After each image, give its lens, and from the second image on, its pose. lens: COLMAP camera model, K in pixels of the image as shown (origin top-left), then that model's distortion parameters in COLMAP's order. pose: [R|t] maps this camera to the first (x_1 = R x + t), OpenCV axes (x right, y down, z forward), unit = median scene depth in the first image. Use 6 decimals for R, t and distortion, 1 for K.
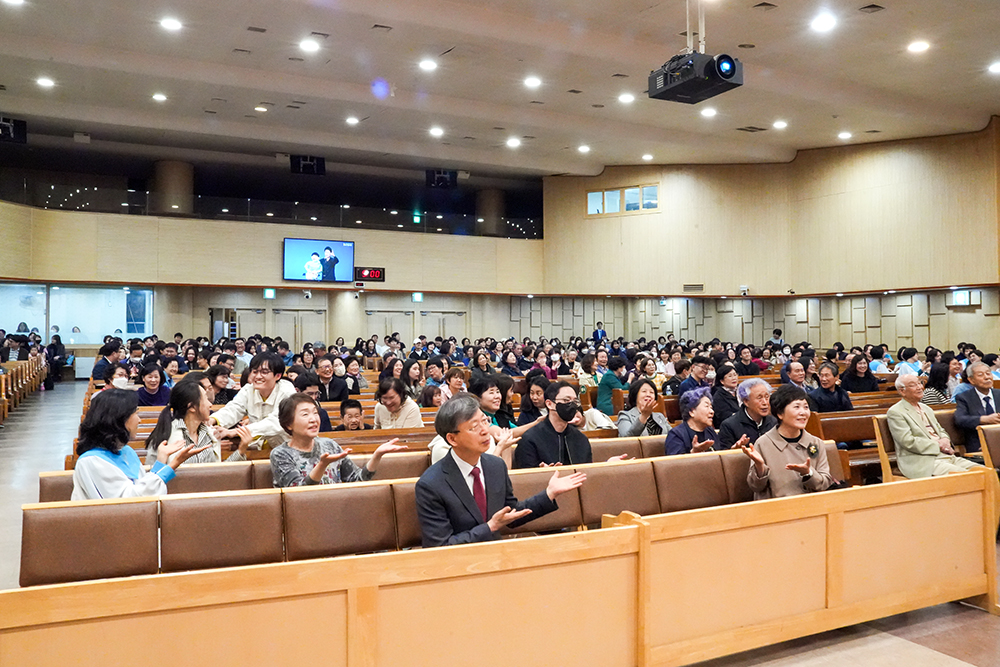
lens RADIAL K [[744.6, 0, 503.0], [0, 744.6, 333.6], [0, 0, 1]] dist [-0.090371, 0.068699]
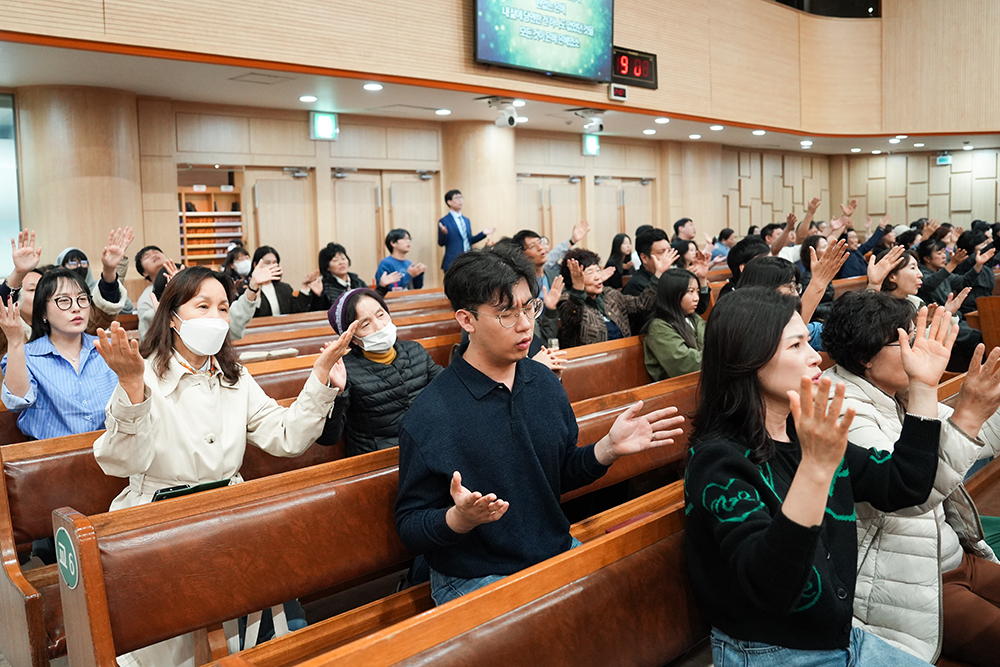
lens RADIAL K [[839.8, 0, 497.4], [0, 839.8, 310.4], [0, 0, 1]] dist [-0.117390, 0.160998]
pose [[0.968293, -0.054260, 0.243854, -0.359196], [0.030325, 0.994439, 0.100856, -0.001050], [-0.247970, -0.090263, 0.964554, 0.593924]]
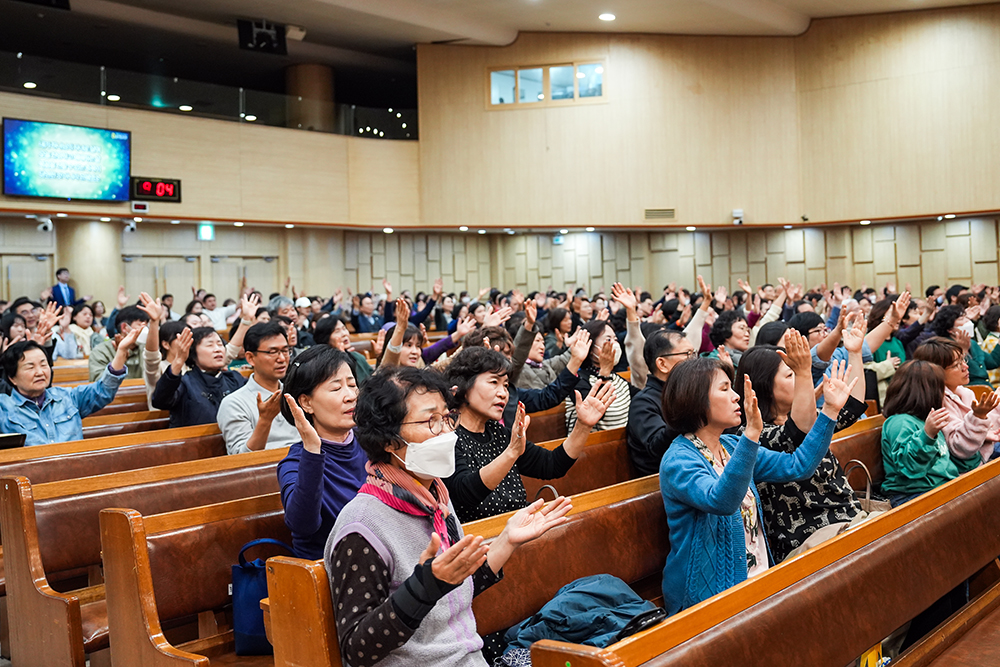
lens RADIAL K [[967.1, 0, 502.8], [0, 967.1, 272.1], [0, 0, 1]] dist [-0.054258, 0.112180]
pose [[0.942054, -0.017313, 0.335013, -0.177554], [0.024577, 0.999546, -0.017456, 0.003518], [-0.334559, 0.024678, 0.942052, 0.208707]]
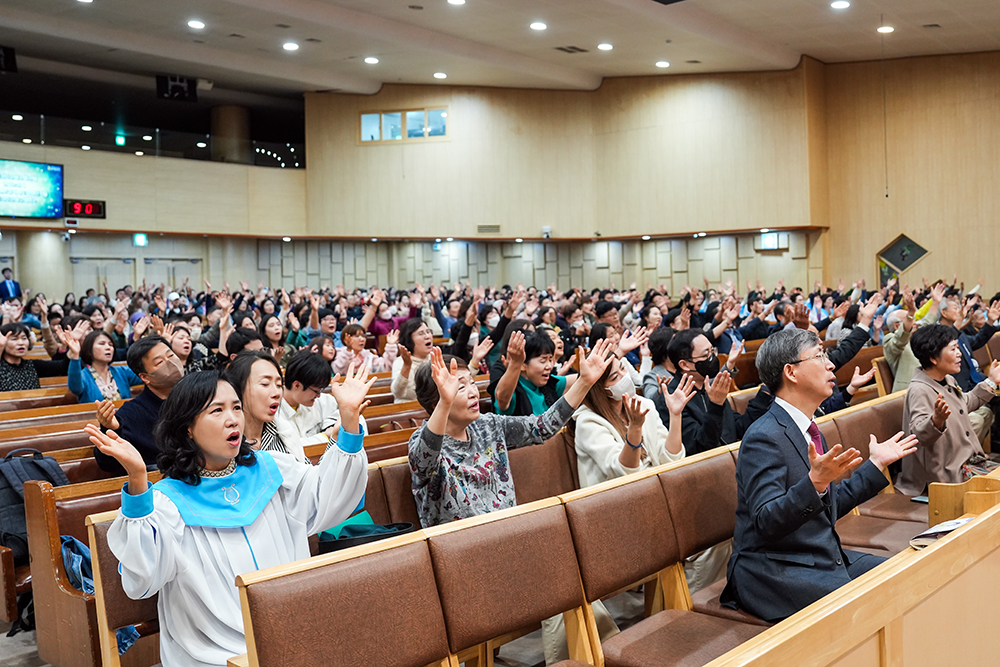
lens RADIAL K [[858.4, 0, 500.8], [0, 858.4, 309.8], [0, 0, 1]] dist [-0.084638, 0.067603]
pose [[0.936446, -0.024318, 0.349968, -0.085957], [0.014538, 0.999428, 0.030546, 0.002622], [-0.350510, -0.023517, 0.936264, 0.043652]]
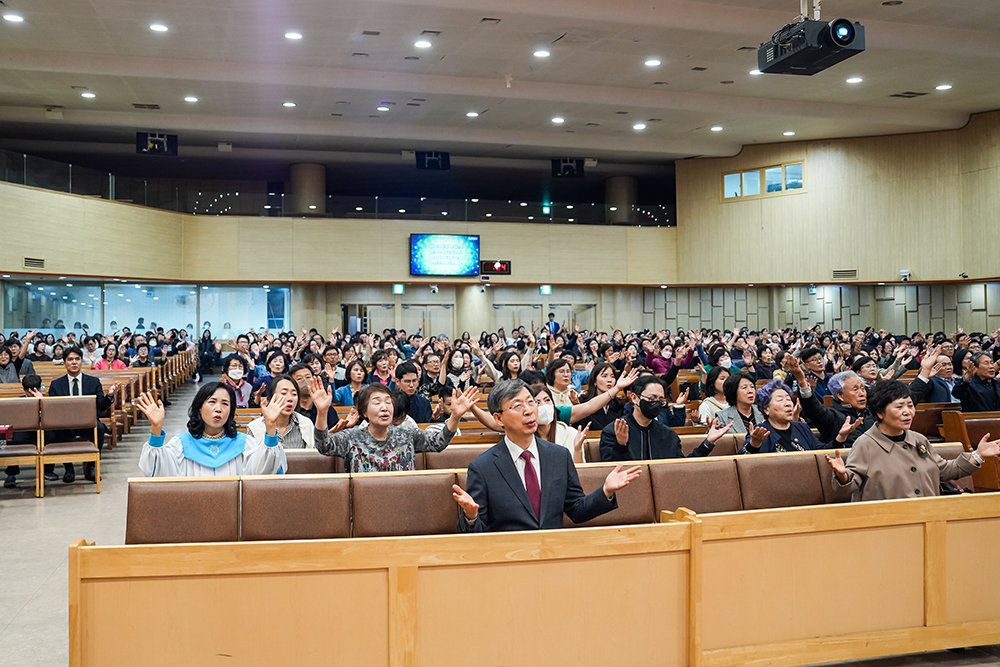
lens RADIAL K [[767.5, 0, 464.5], [0, 767.5, 328.5], [0, 0, 1]] dist [-0.101748, 0.080546]
pose [[0.972824, -0.007775, -0.231415, 0.016164], [0.008179, 0.999966, 0.000789, 0.000095], [0.231401, -0.002661, 0.972855, -0.004109]]
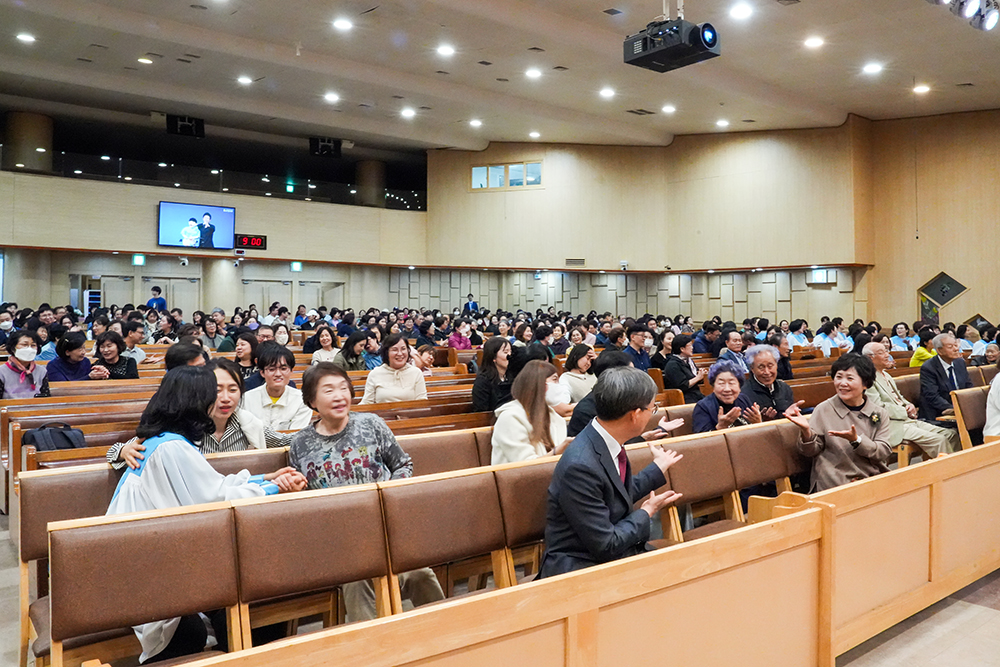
lens RADIAL K [[722.3, 0, 493.9], [0, 722.3, 295.7], [0, 0, 1]] dist [-0.091721, 0.048775]
pose [[0.981655, 0.011916, 0.190293, -0.045563], [-0.008822, 0.999815, -0.017095, 0.002762], [-0.190462, 0.015103, 0.981578, 0.030646]]
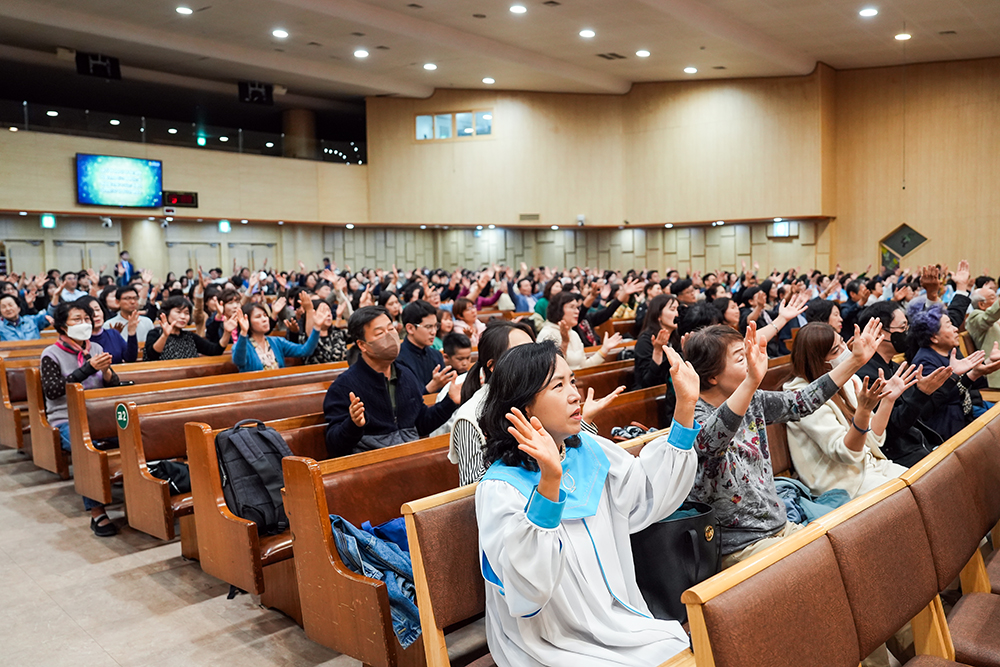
lens RADIAL K [[735.9, 0, 484.9], [0, 735.9, 330.1], [0, 0, 1]] dist [-0.107448, 0.092228]
pose [[0.948679, -0.037196, 0.314044, -0.112908], [0.010766, 0.996282, 0.085480, 0.003815], [-0.316056, -0.077712, 0.945552, 0.076607]]
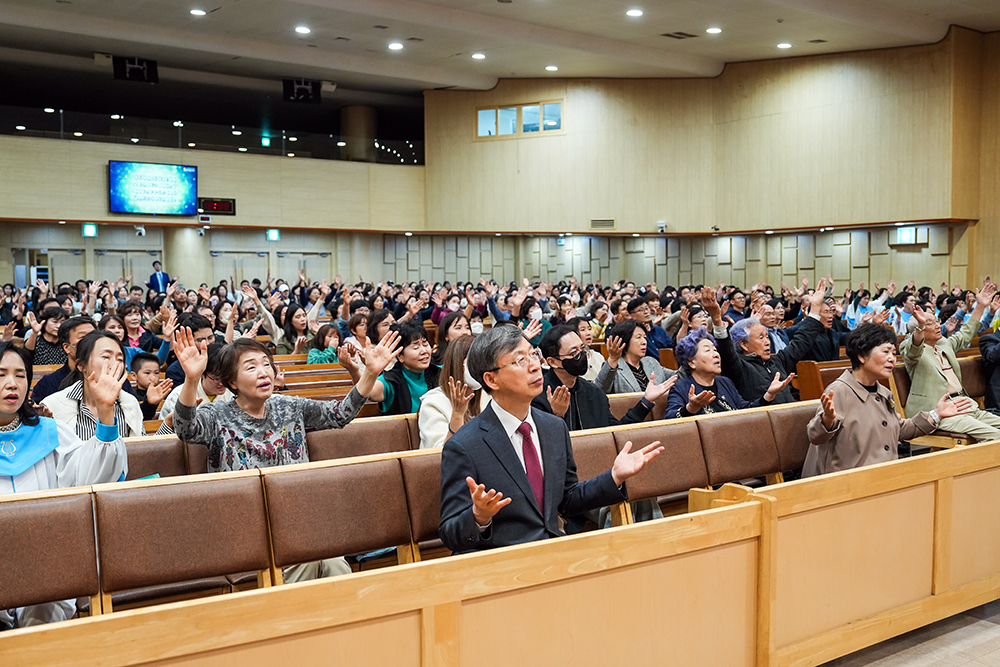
lens RADIAL K [[863.3, 0, 454.4], [0, 863.3, 334.8], [0, 0, 1]] dist [-0.075025, 0.082918]
pose [[0.993410, -0.011973, 0.113984, -0.028703], [0.004867, 0.998039, 0.062412, 0.003671], [-0.114507, -0.061446, 0.991520, 0.021518]]
